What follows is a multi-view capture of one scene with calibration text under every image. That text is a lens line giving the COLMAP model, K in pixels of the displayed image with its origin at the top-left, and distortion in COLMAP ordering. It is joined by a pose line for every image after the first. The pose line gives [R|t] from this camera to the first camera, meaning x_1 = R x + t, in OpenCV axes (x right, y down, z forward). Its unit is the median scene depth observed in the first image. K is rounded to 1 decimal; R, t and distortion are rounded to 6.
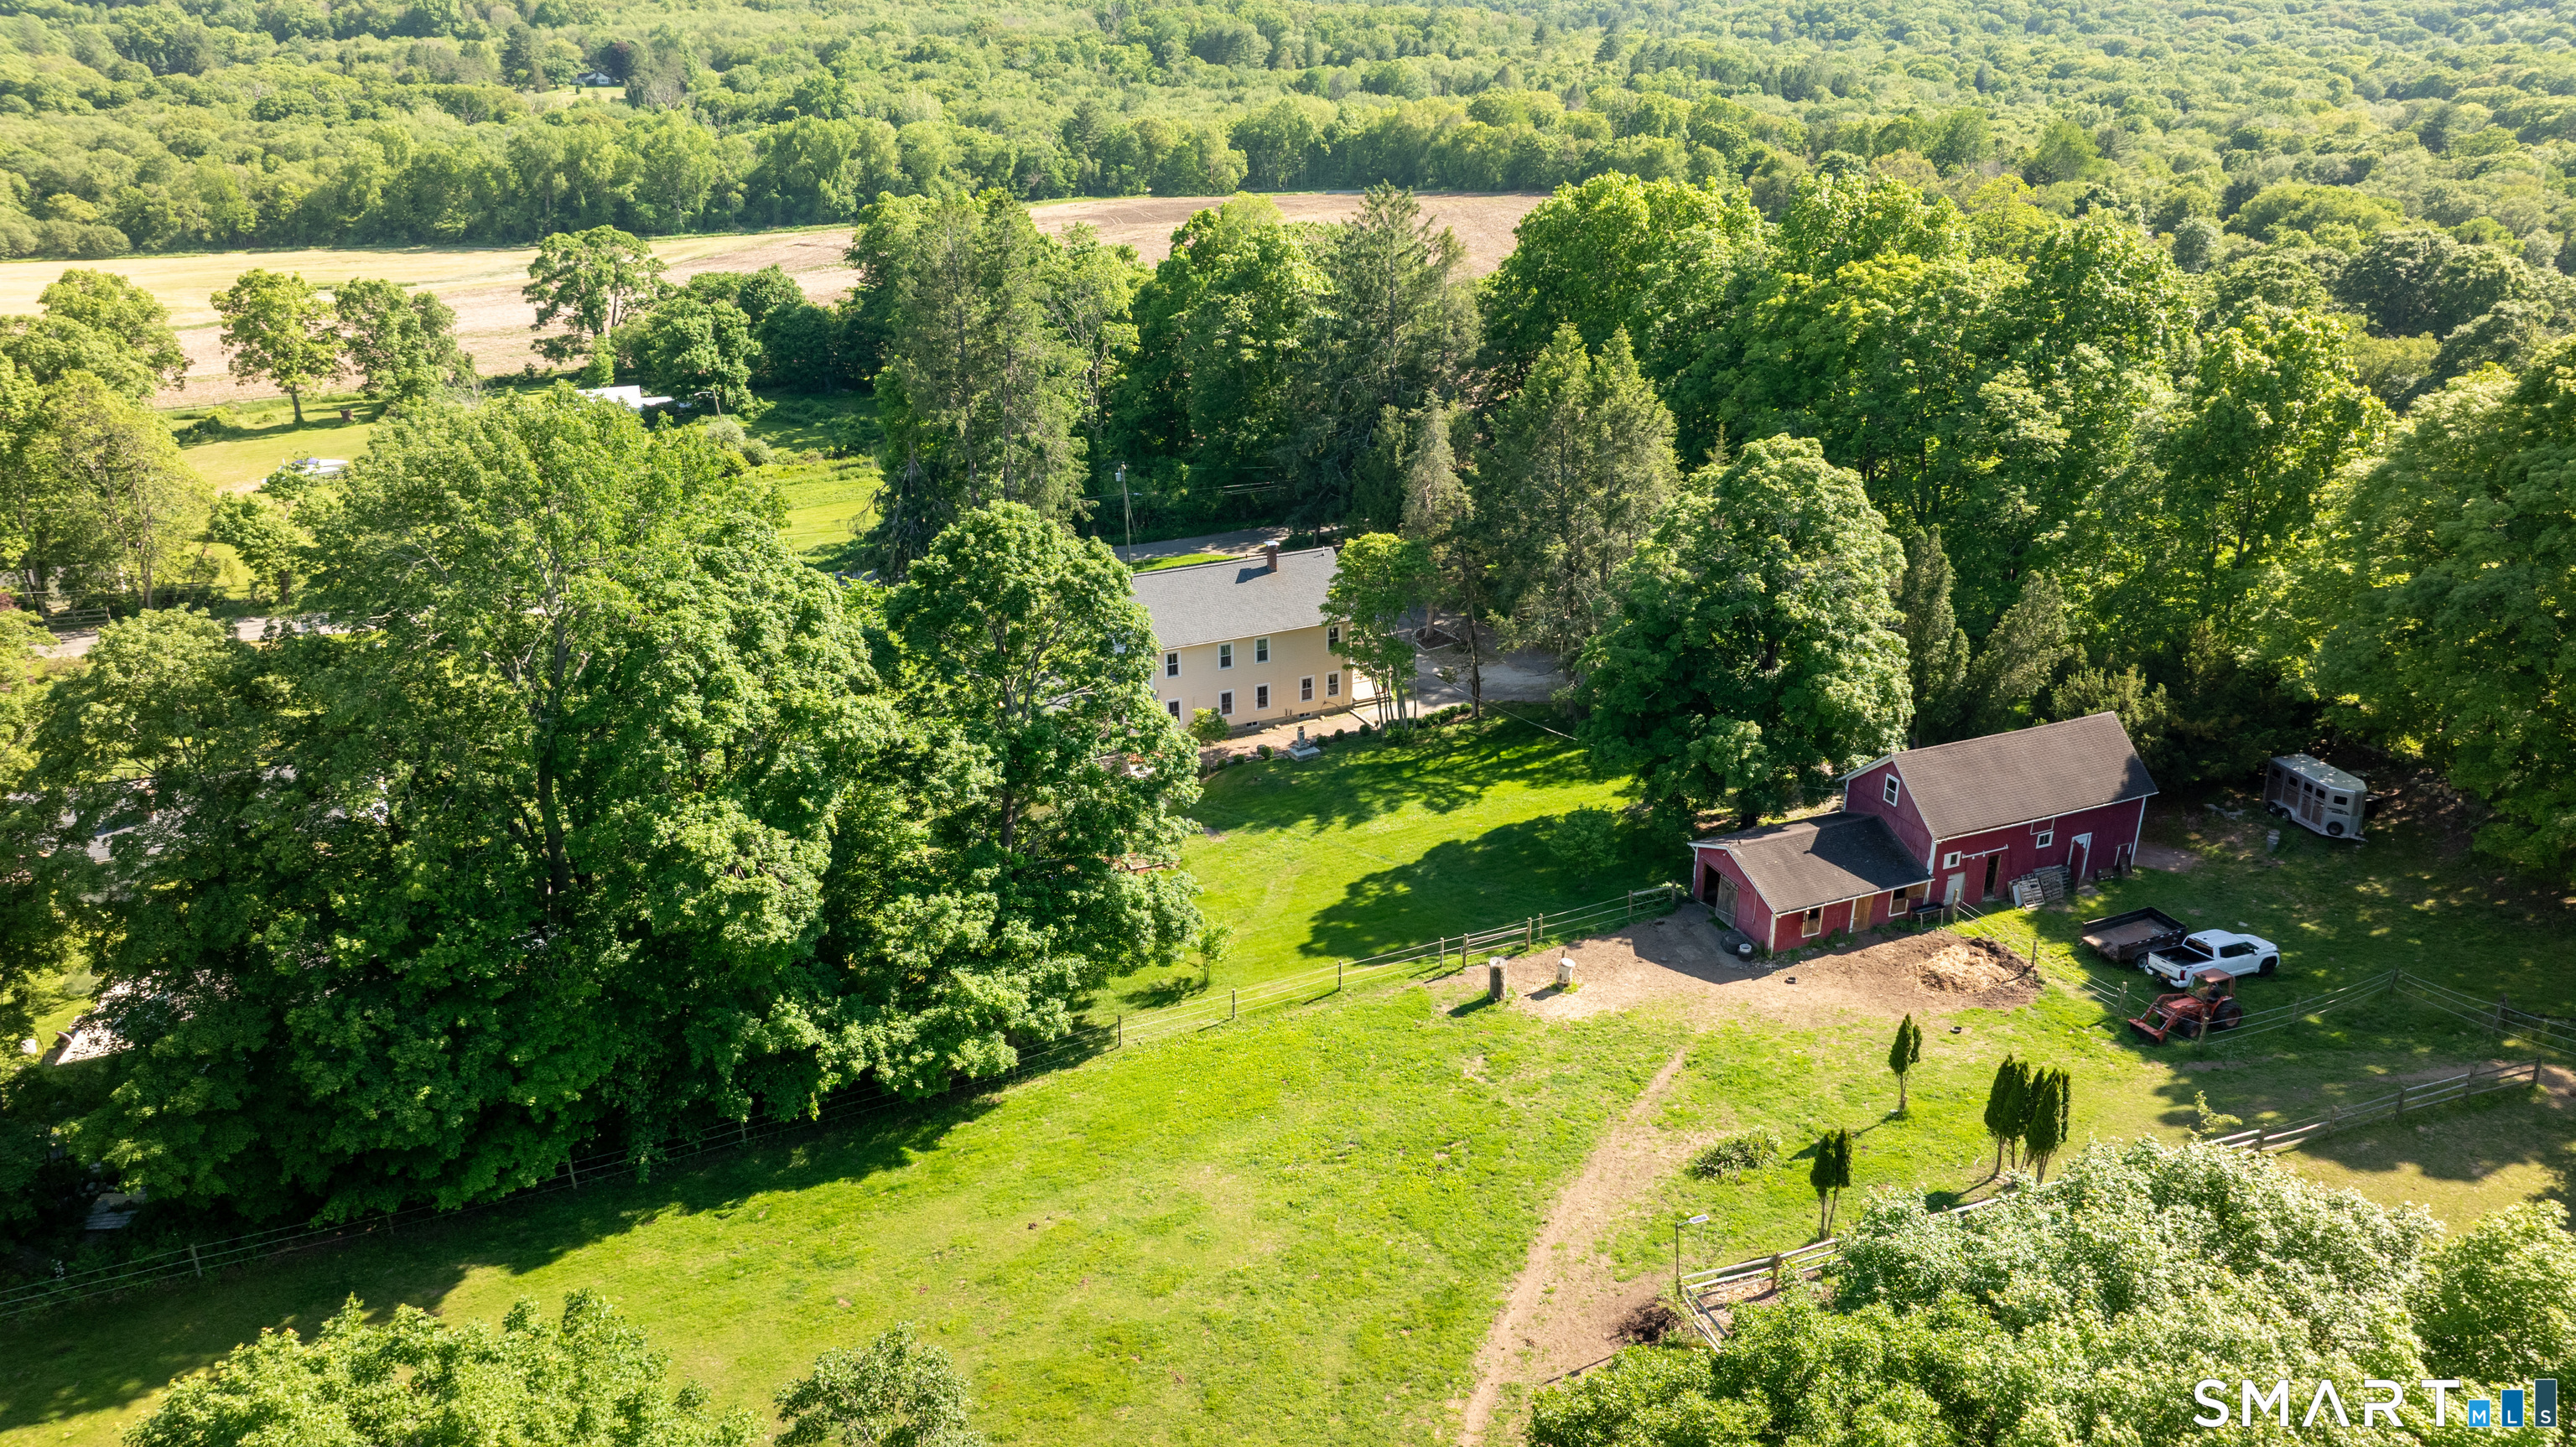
lens RADIAL K [[1902.6, 0, 1286.8], [0, 1902.6, 726.4], [0, 0, 1]] dist [-0.015240, -0.005536]
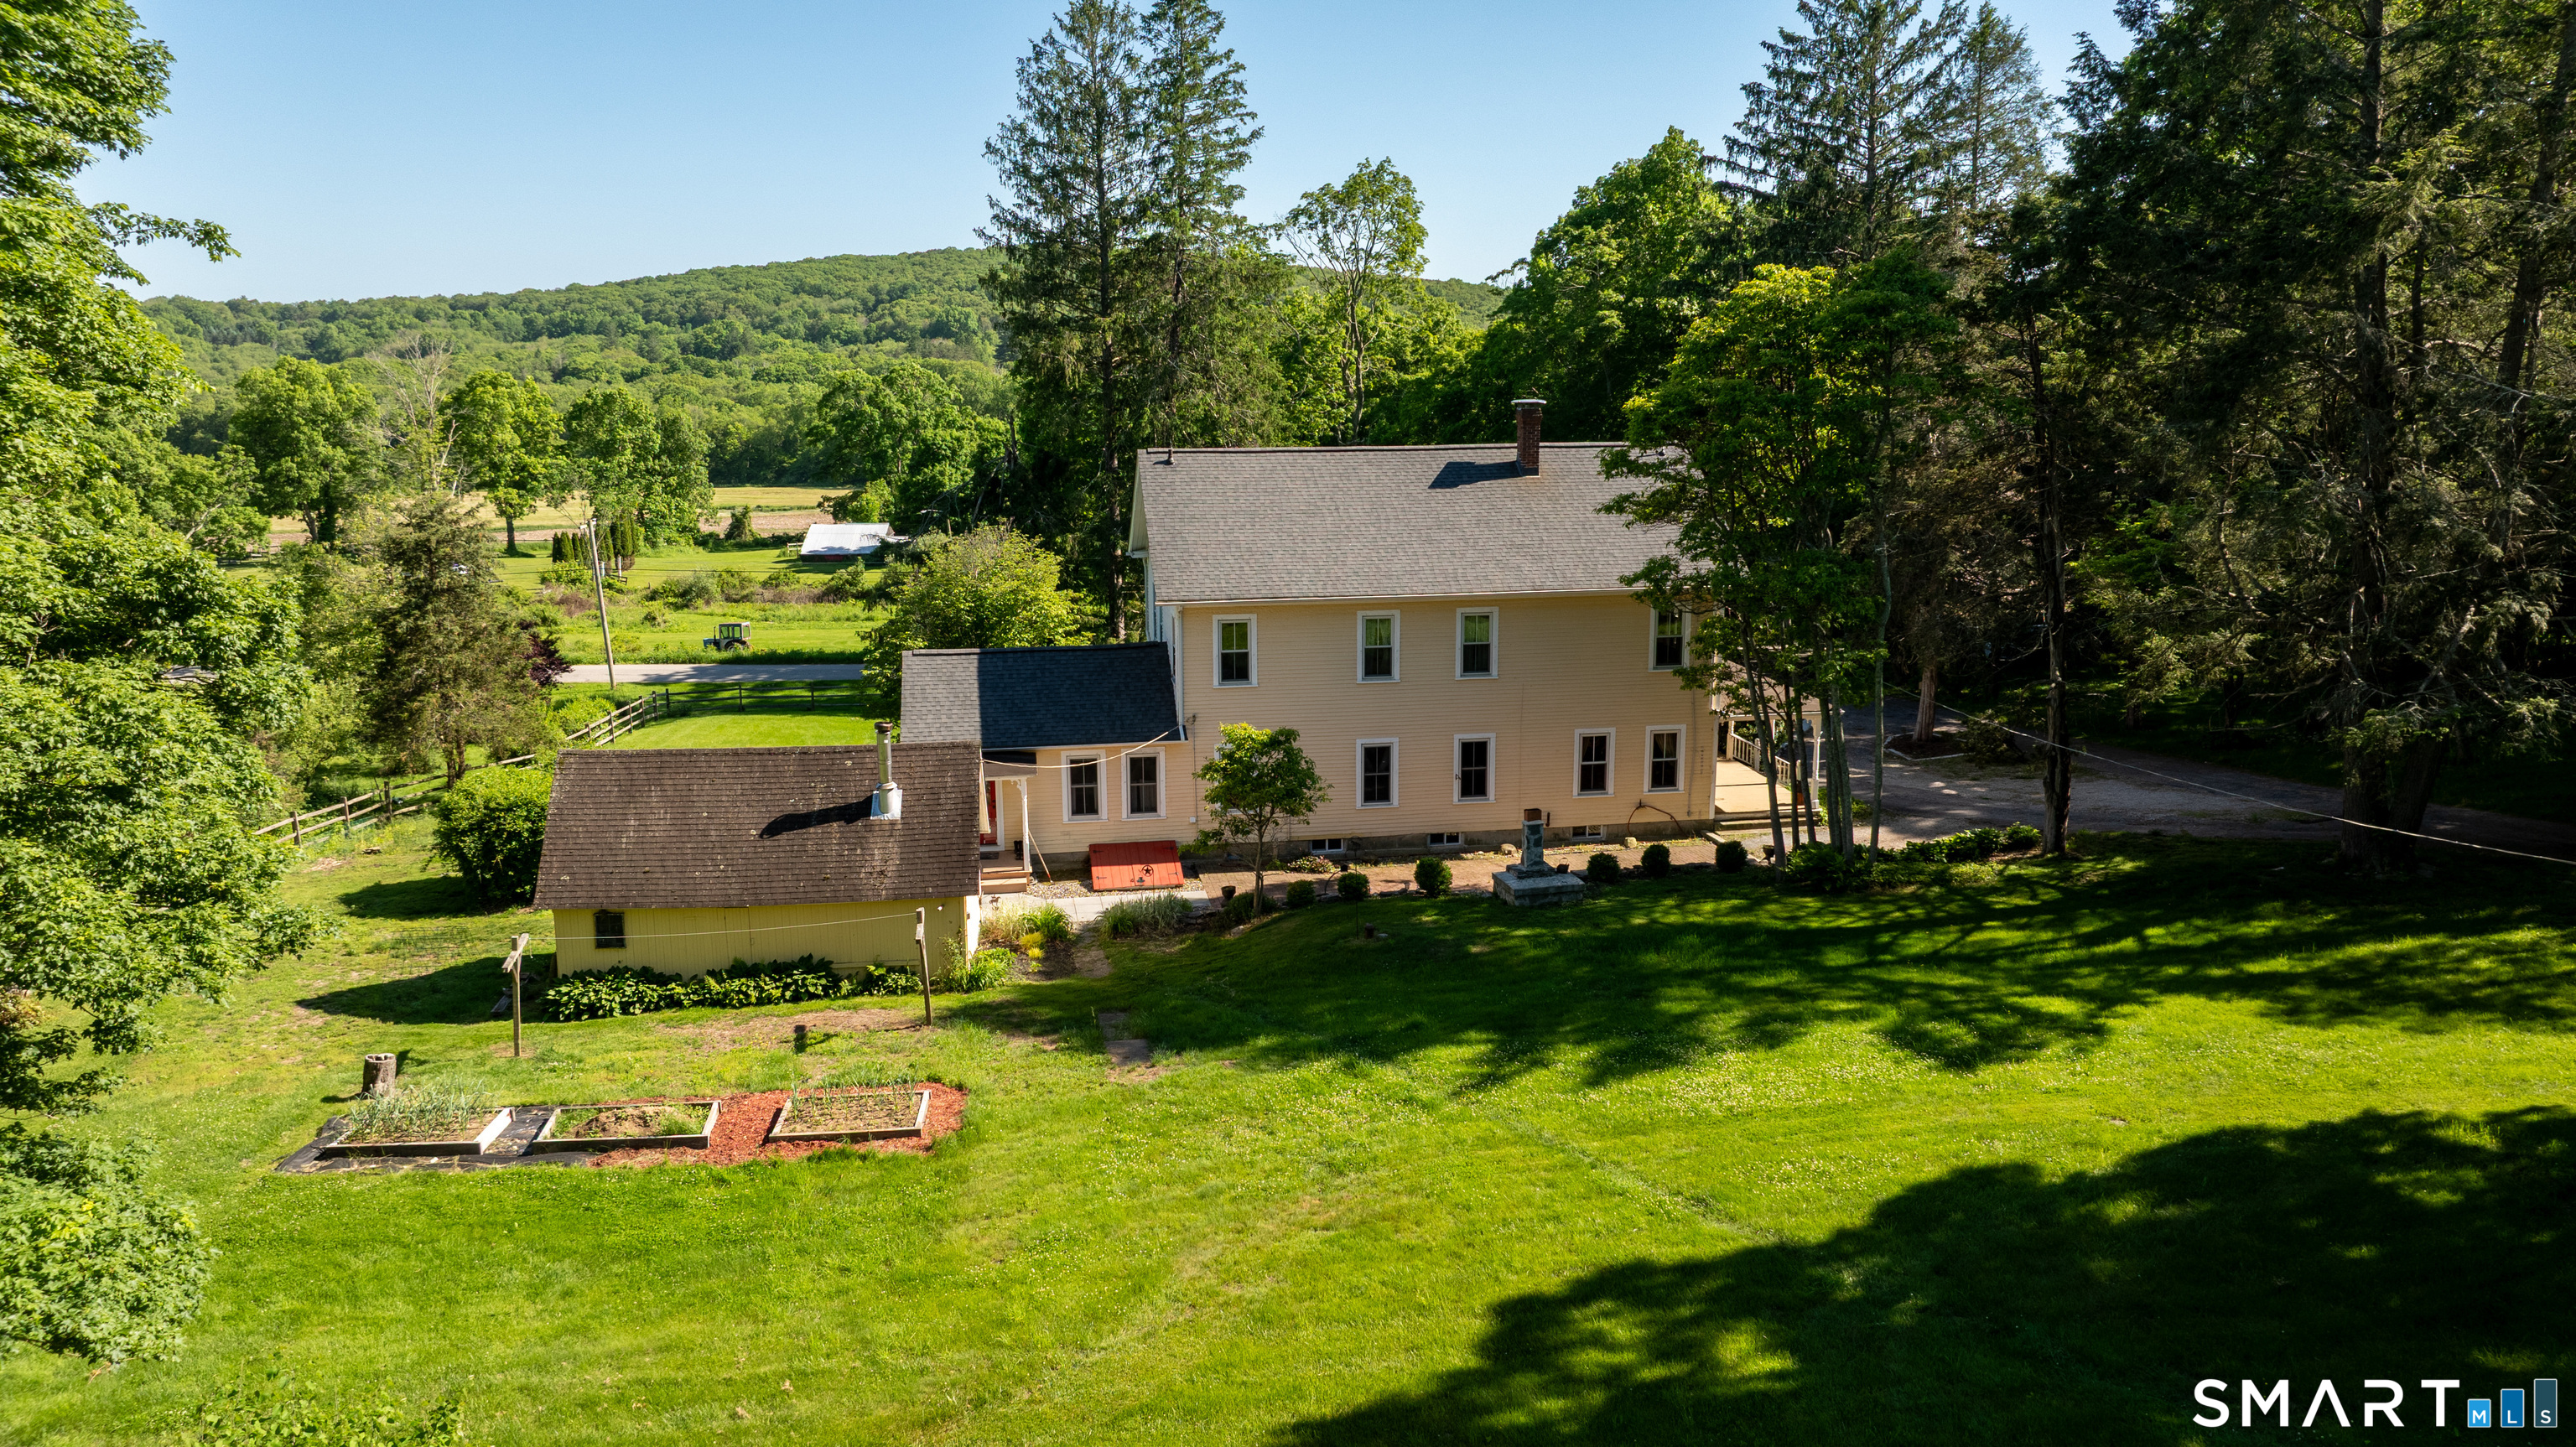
lens RADIAL K [[1902.6, 0, 1292.2], [0, 1902.6, 718.5], [0, 0, 1]] dist [-0.015240, -0.005536]
pose [[0.968021, 0.056401, -0.244448, 0.050832], [-0.100963, 0.979592, -0.173800, 0.050512], [0.229657, 0.192922, 0.953960, 0.676023]]
